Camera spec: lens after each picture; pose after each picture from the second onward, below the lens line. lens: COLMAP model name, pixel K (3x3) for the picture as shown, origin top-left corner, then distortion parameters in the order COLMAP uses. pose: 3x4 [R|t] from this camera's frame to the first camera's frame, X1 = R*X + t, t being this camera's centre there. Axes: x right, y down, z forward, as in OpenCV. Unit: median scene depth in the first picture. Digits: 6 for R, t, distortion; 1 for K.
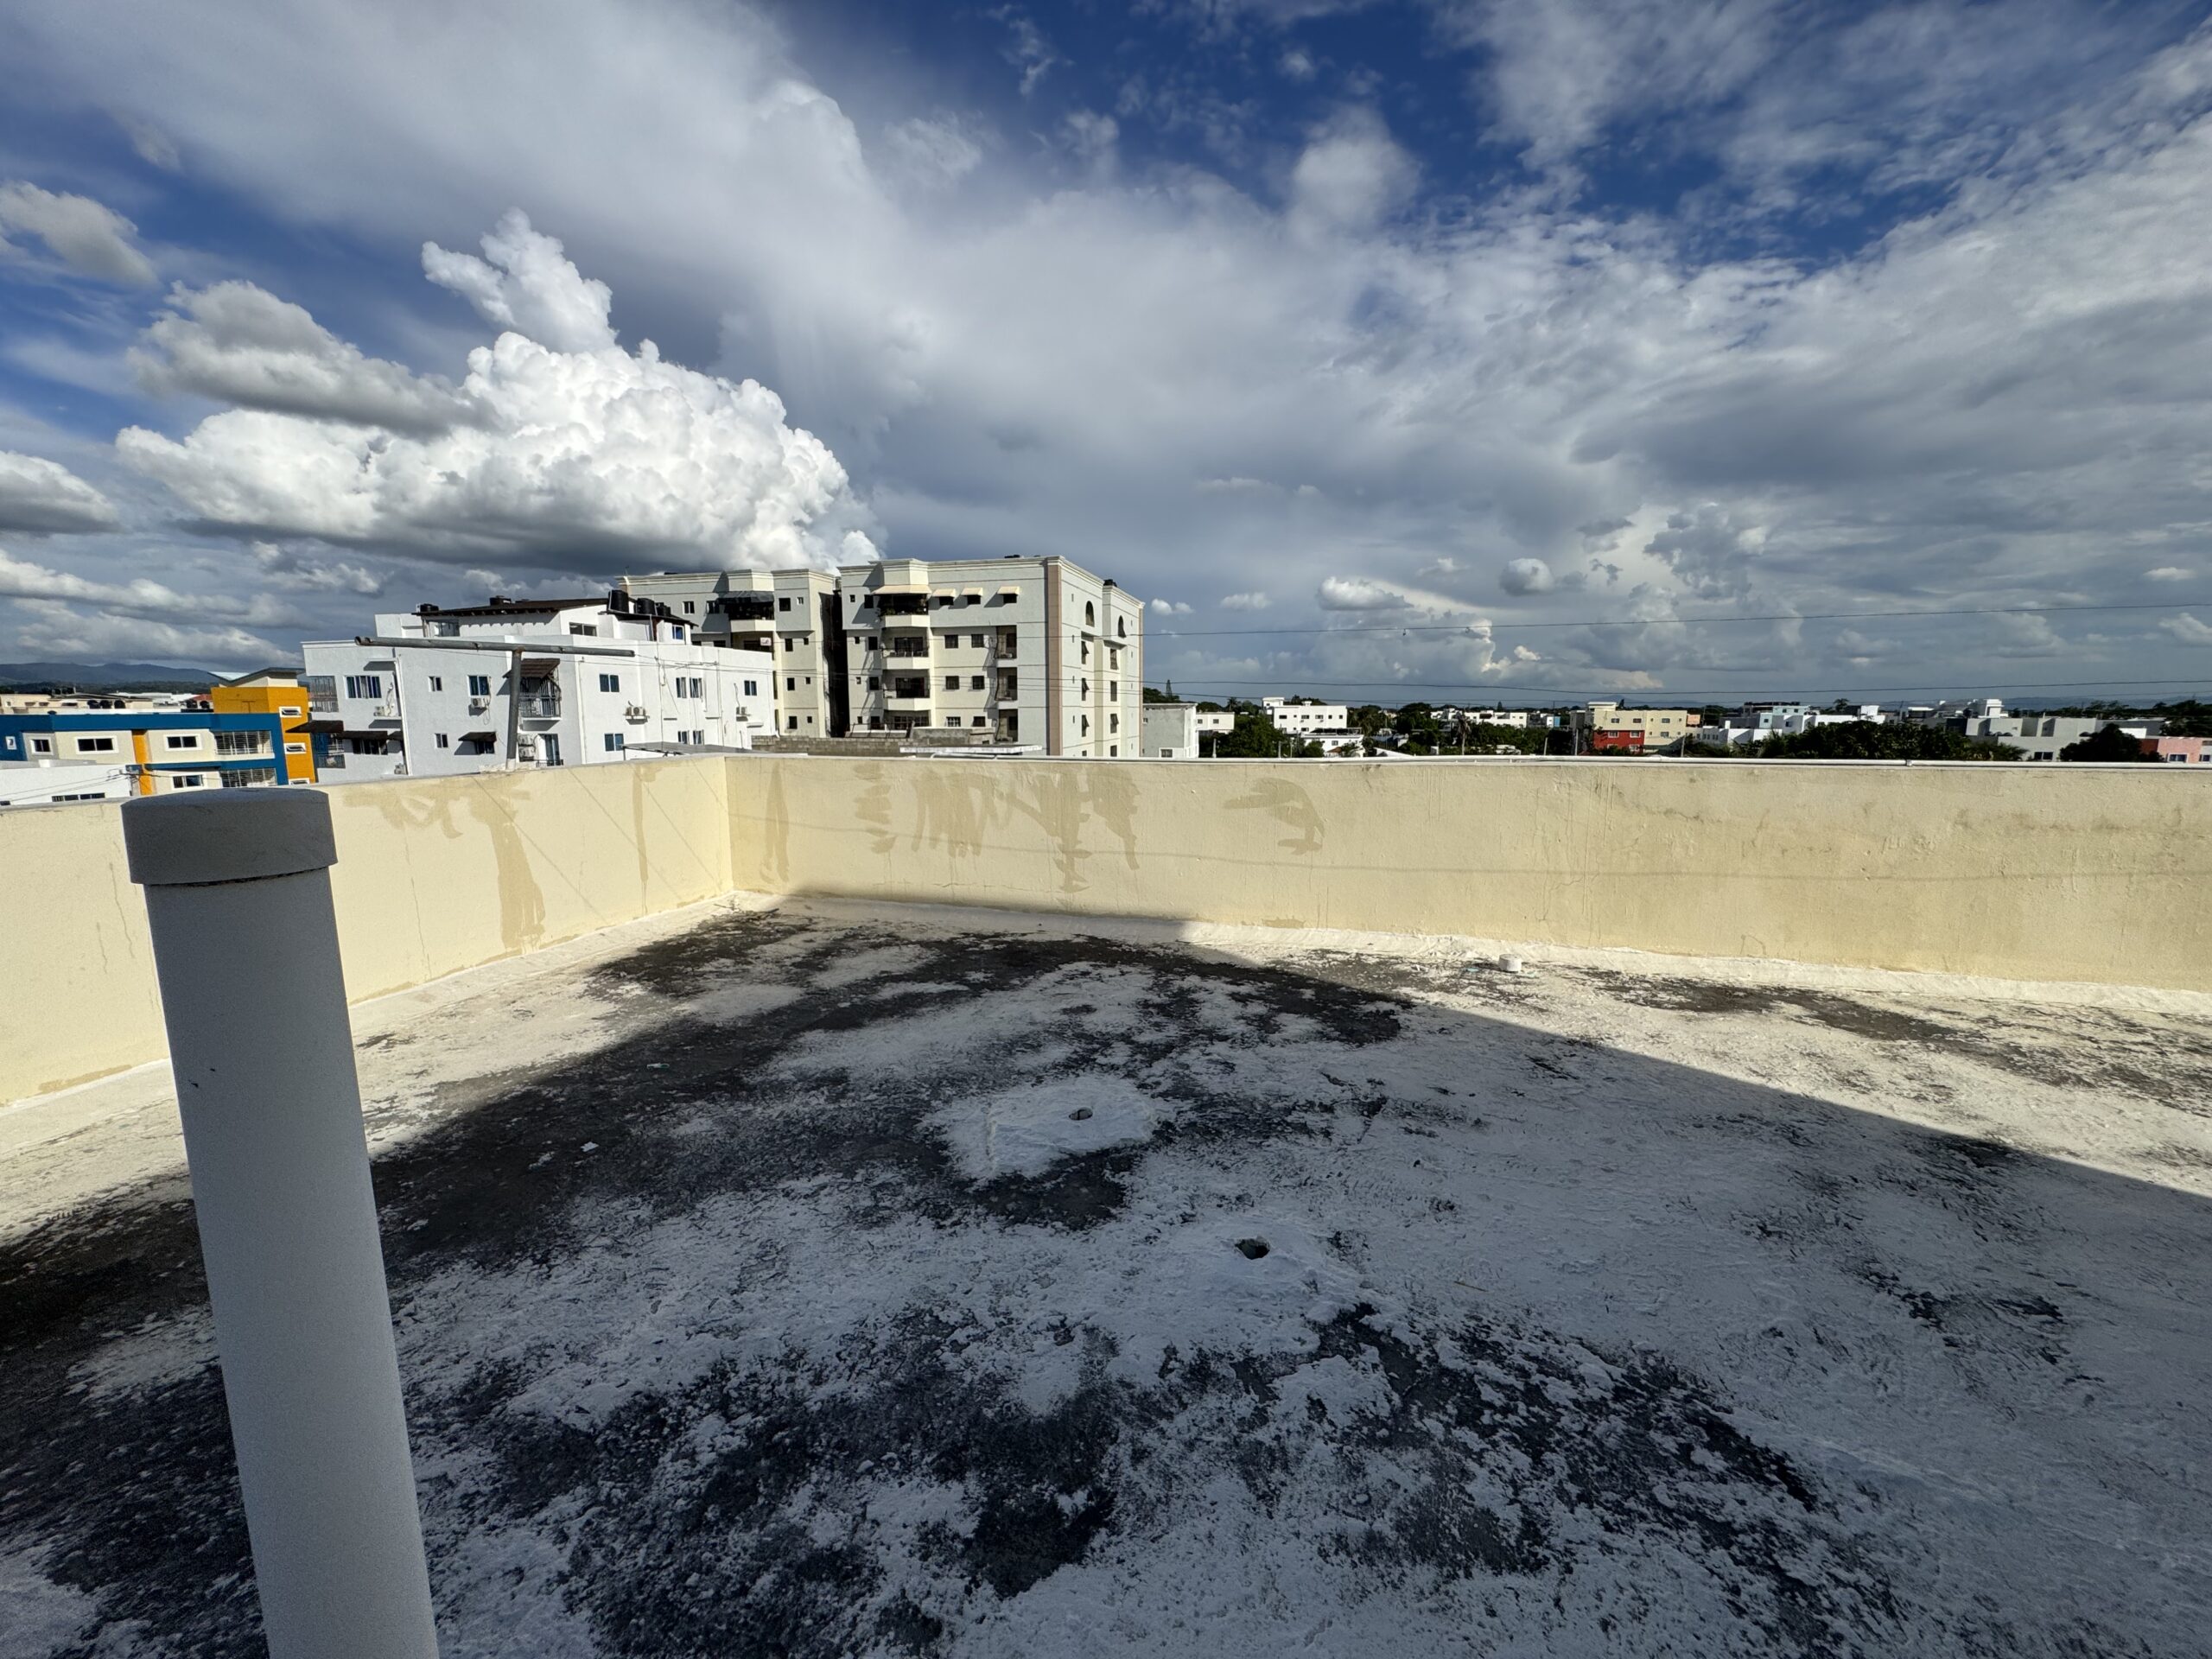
lens RADIAL K [[881.7, 0, 1105.2], [0, 881.7, 842.6], [0, 0, 1]] dist [-0.005688, 0.001394]
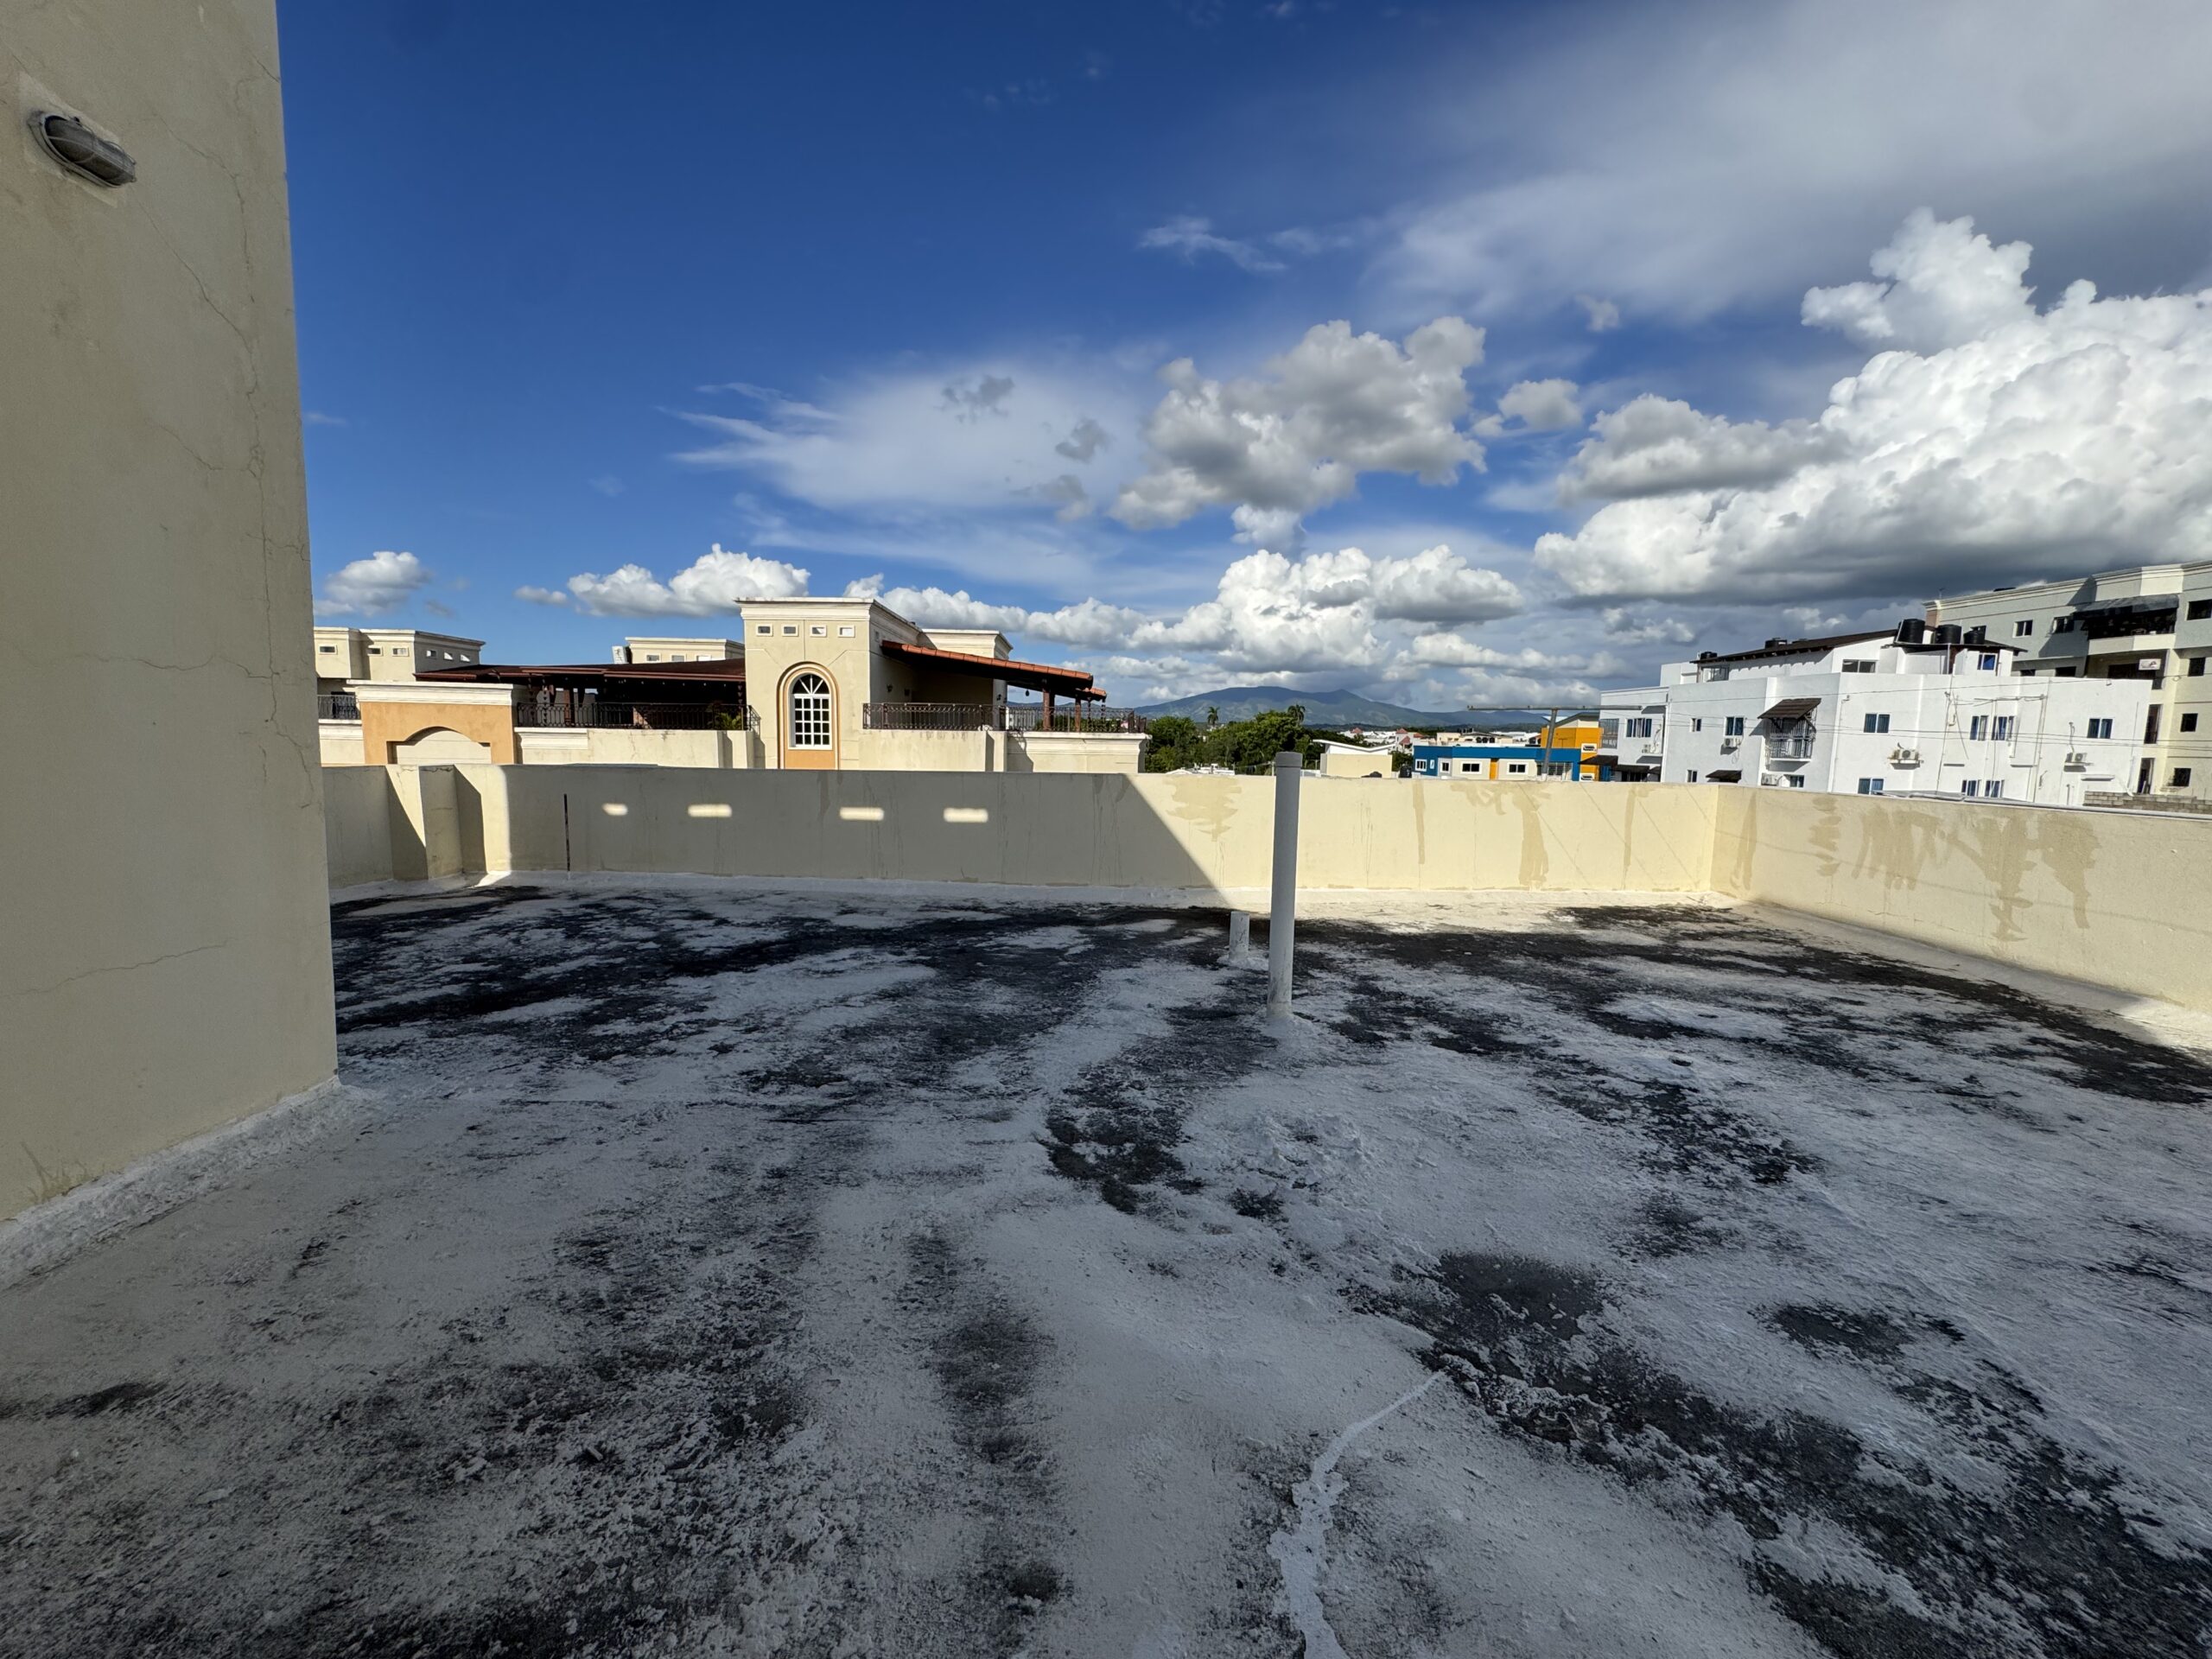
lens RADIAL K [[881.7, 0, 1097.9], [0, 881.7, 827.2], [0, 0, 1]] dist [-0.005688, 0.001394]
pose [[0.302223, 0.103226, -0.947632, 0.566898], [-0.161416, 0.985305, 0.055850, 0.040658], [0.939471, 0.136083, 0.314444, -0.267748]]
